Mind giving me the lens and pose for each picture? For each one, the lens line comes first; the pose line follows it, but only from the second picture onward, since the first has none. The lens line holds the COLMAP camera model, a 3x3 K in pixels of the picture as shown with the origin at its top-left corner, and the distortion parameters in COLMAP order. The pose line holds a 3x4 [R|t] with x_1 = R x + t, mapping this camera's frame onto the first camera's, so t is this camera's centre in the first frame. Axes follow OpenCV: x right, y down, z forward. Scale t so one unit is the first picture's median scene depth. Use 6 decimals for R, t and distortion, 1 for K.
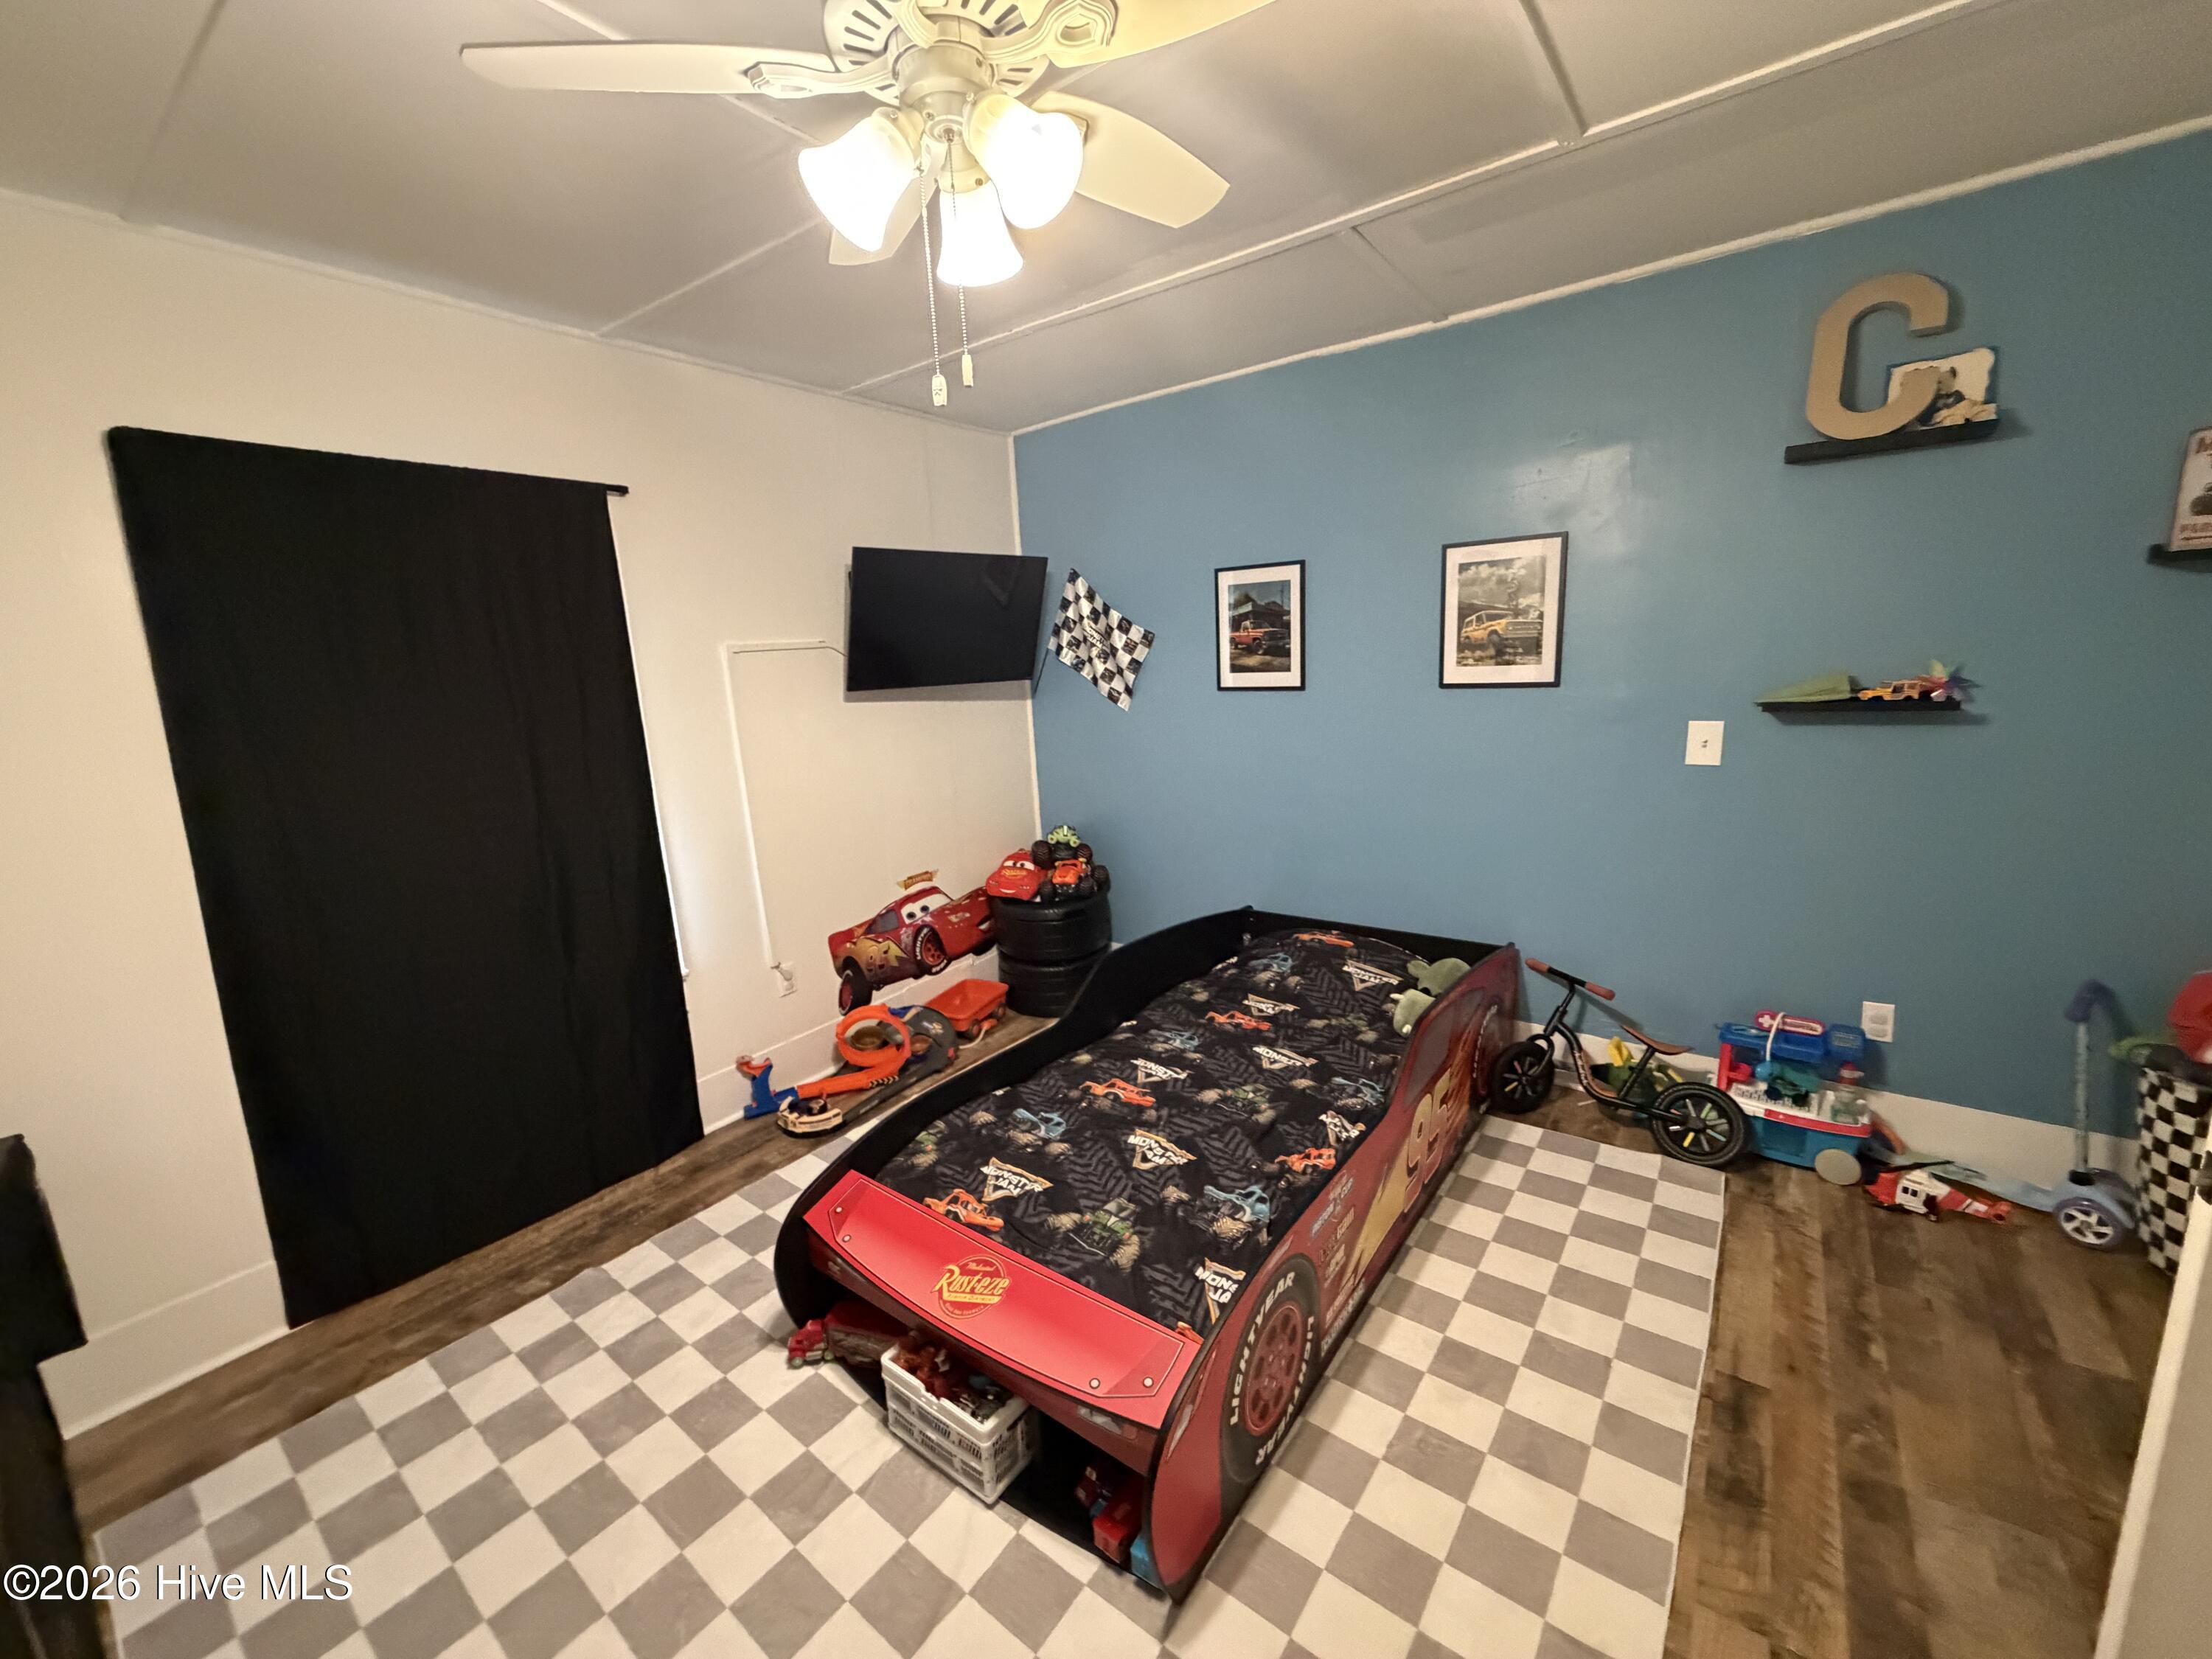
lens RADIAL K [[881.4, 0, 1101.1], [0, 881.4, 830.9], [0, 0, 1]] dist [-0.000473, -0.000364]
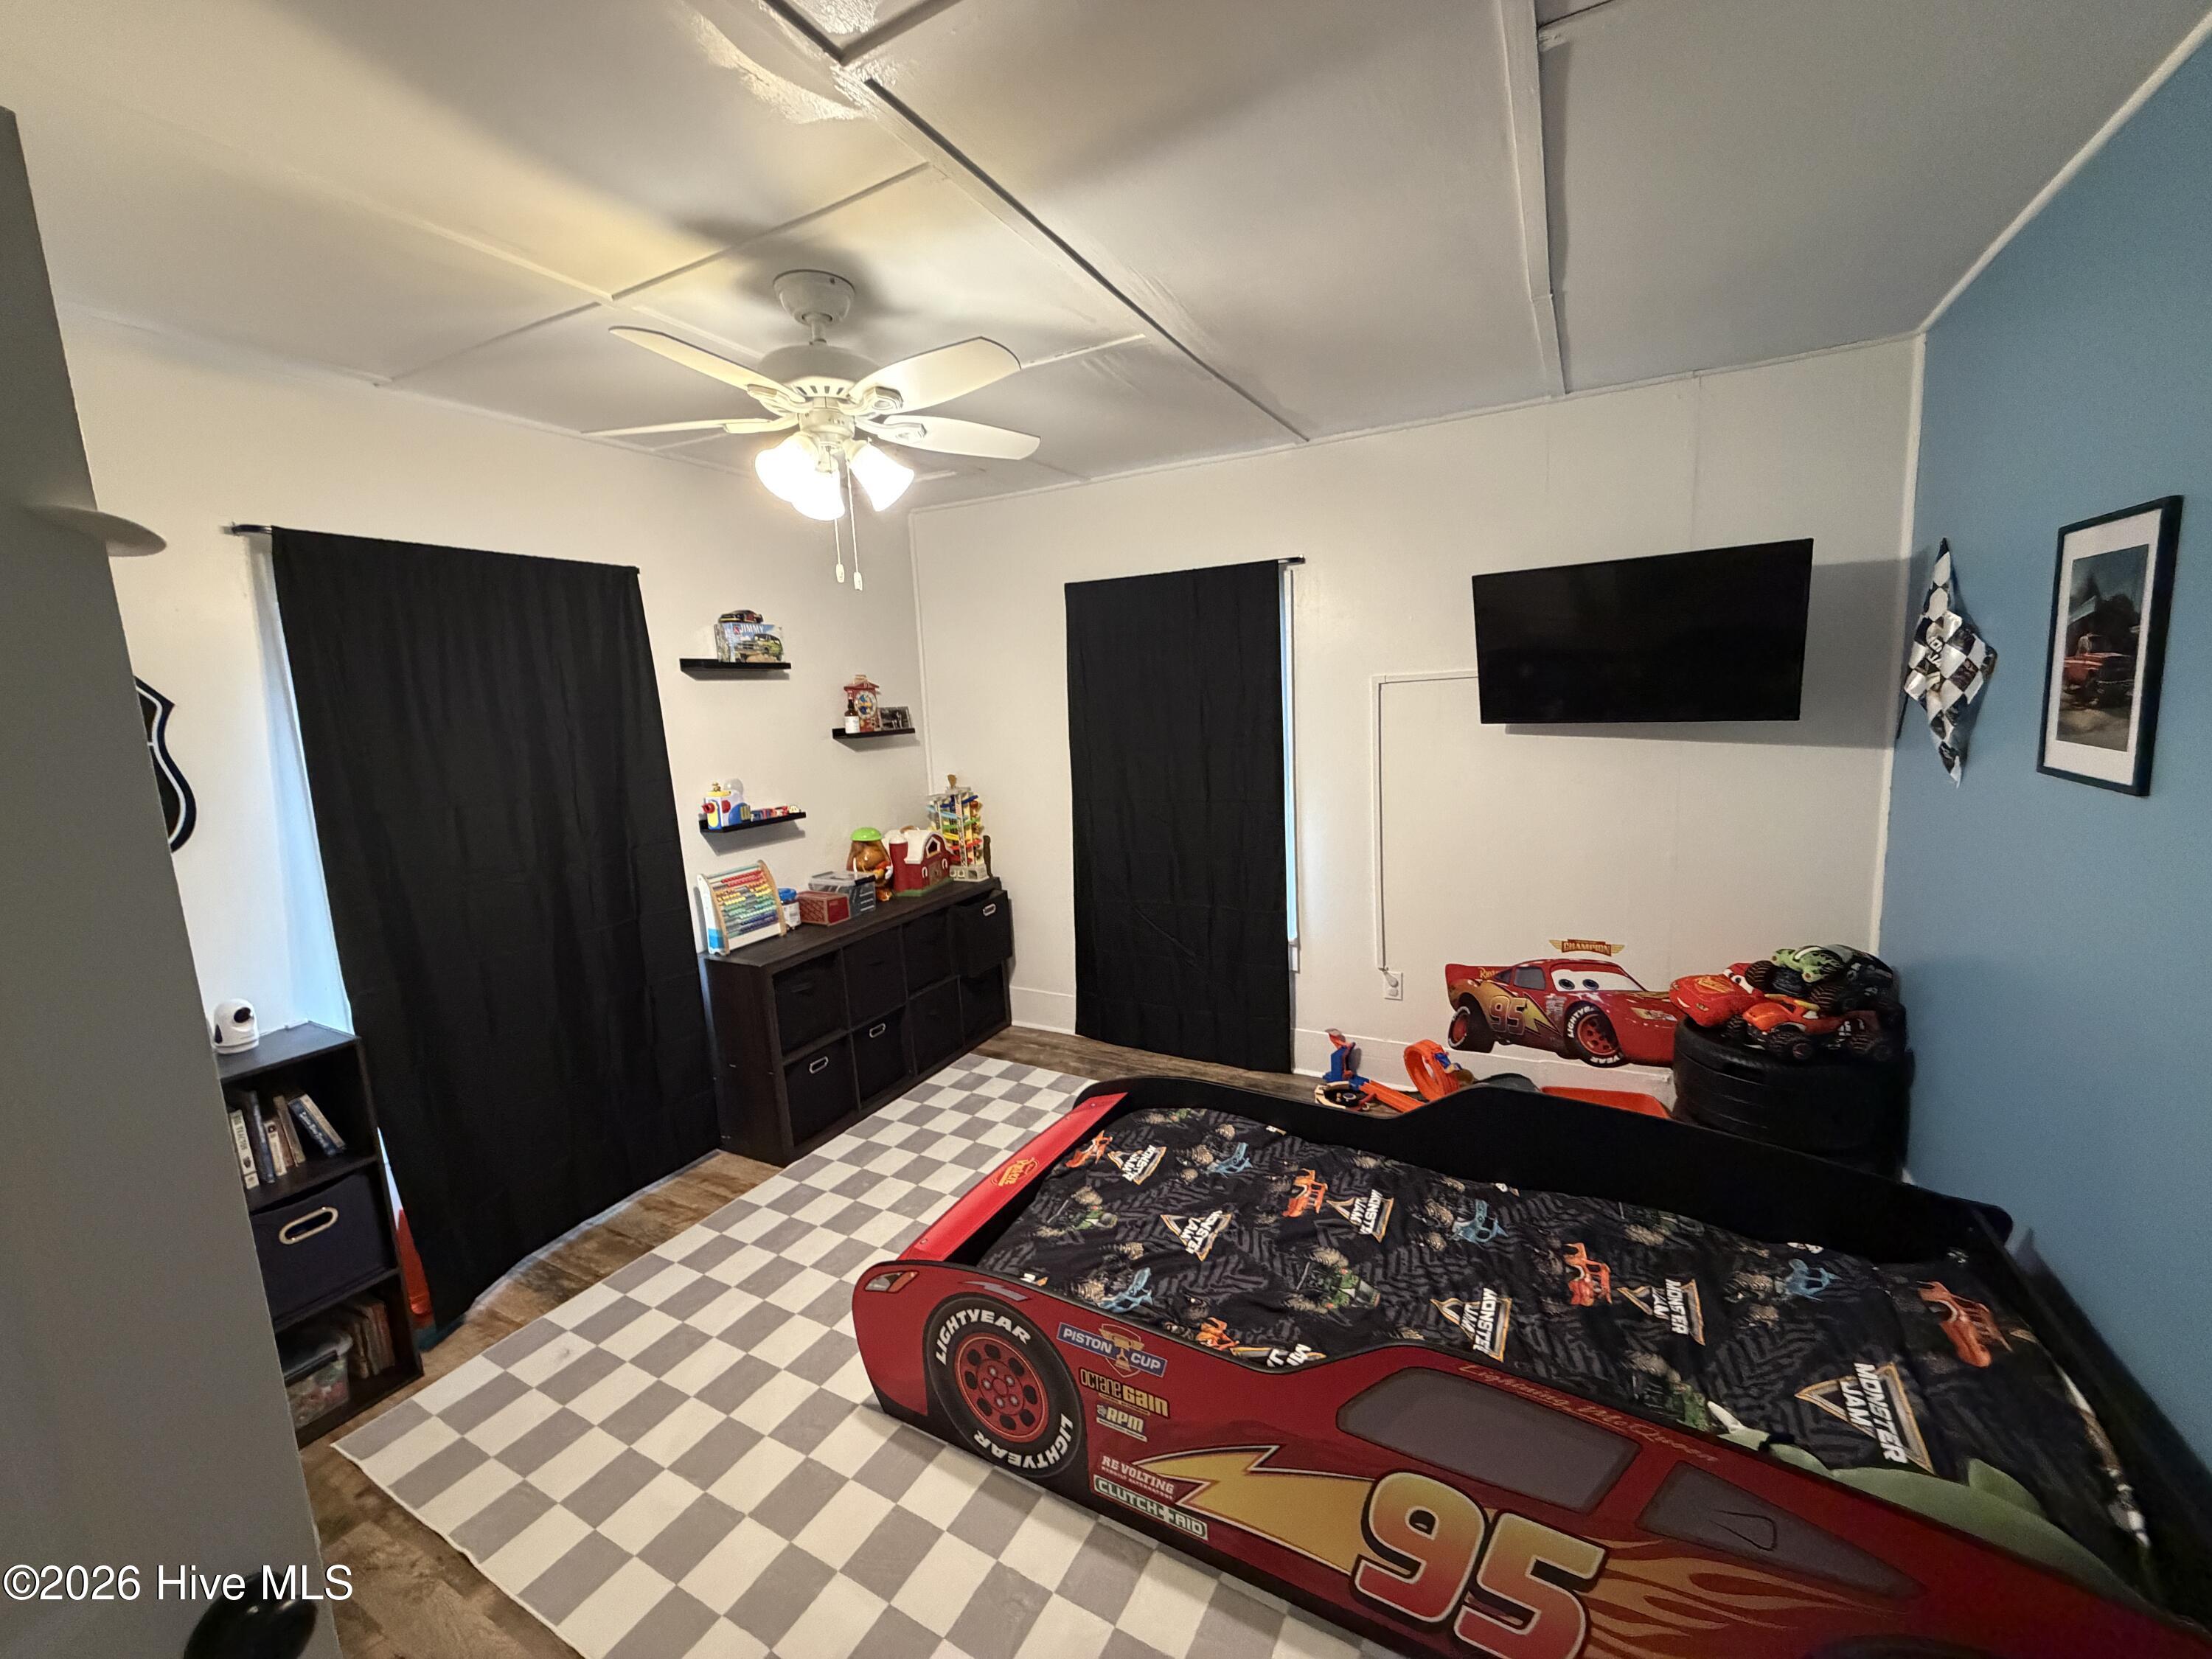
lens RADIAL K [[890.1, 0, 1106.0], [0, 890.1, 829.5], [0, 0, 1]] dist [-0.000395, -0.000130]
pose [[0.145444, 0.190911, -0.970772, 0.621900], [-0.158269, 0.973060, 0.167648, -0.145761], [0.976625, 0.129260, 0.171741, 0.457269]]
